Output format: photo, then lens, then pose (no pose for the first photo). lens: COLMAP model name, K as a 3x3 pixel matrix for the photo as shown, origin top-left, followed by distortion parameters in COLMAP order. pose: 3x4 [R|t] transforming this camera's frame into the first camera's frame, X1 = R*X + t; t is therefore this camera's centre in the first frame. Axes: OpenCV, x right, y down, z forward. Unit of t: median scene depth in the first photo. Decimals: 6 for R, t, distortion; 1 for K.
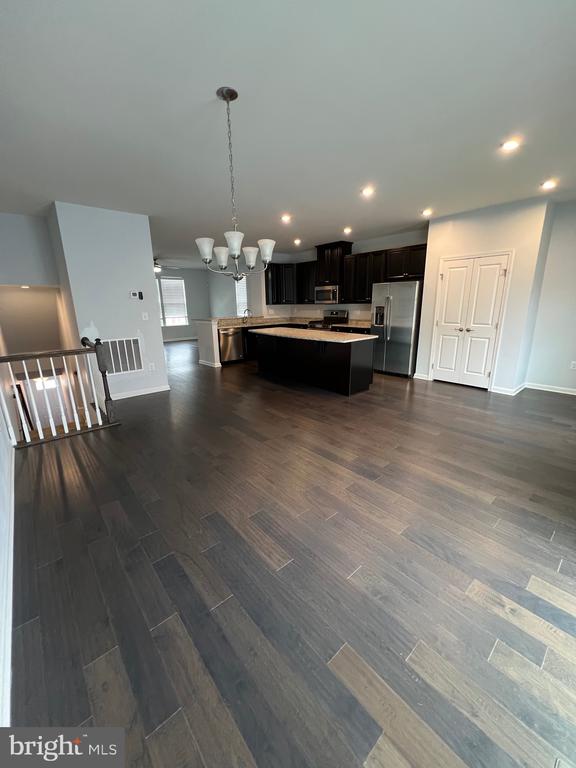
lens RADIAL K [[309.0, 0, 291.1], [0, 309.0, 382.1], [0, 0, 1]] dist [-0.000771, 0.000093]
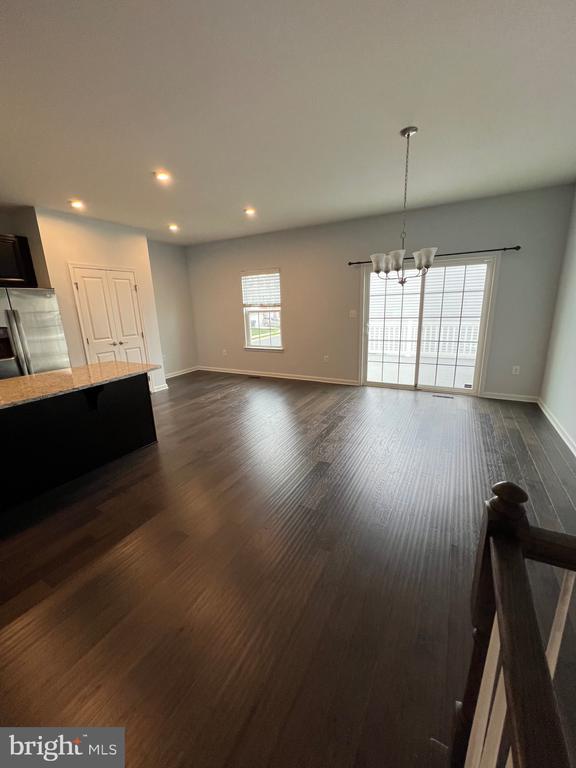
lens RADIAL K [[309.0, 0, 284.7], [0, 309.0, 382.0], [0, 0, 1]] dist [-0.000771, 0.000093]
pose [[-0.339347, -0.201020, 0.918931, -0.517059], [0.278019, 0.911823, 0.302133, -0.202360], [-0.898637, 0.358009, -0.253537, 0.804066]]
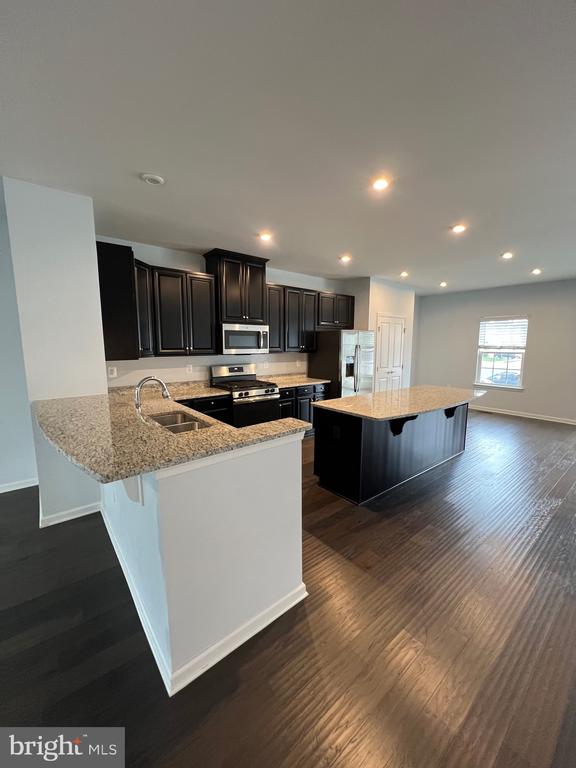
lens RADIAL K [[309.0, 0, 288.8], [0, 309.0, 384.9], [0, 0, 1]] dist [-0.000771, 0.000093]
pose [[0.026007, -0.113546, 0.993192, -0.683360], [0.251071, 0.962424, 0.103454, -0.345477], [-0.967619, 0.246672, 0.053538, 1.317588]]
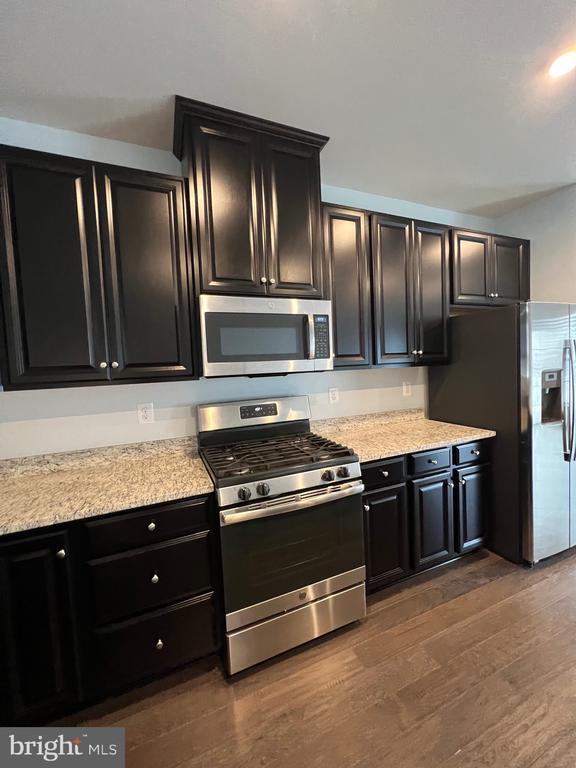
lens RADIAL K [[309.0, 0, 289.0], [0, 309.0, 382.1], [0, 0, 1]] dist [-0.000771, 0.000093]
pose [[0.311337, -0.050559, 0.948954, -0.138333], [0.278602, 0.959562, -0.040280, -0.342301], [-0.908543, 0.276921, 0.312833, 1.338250]]
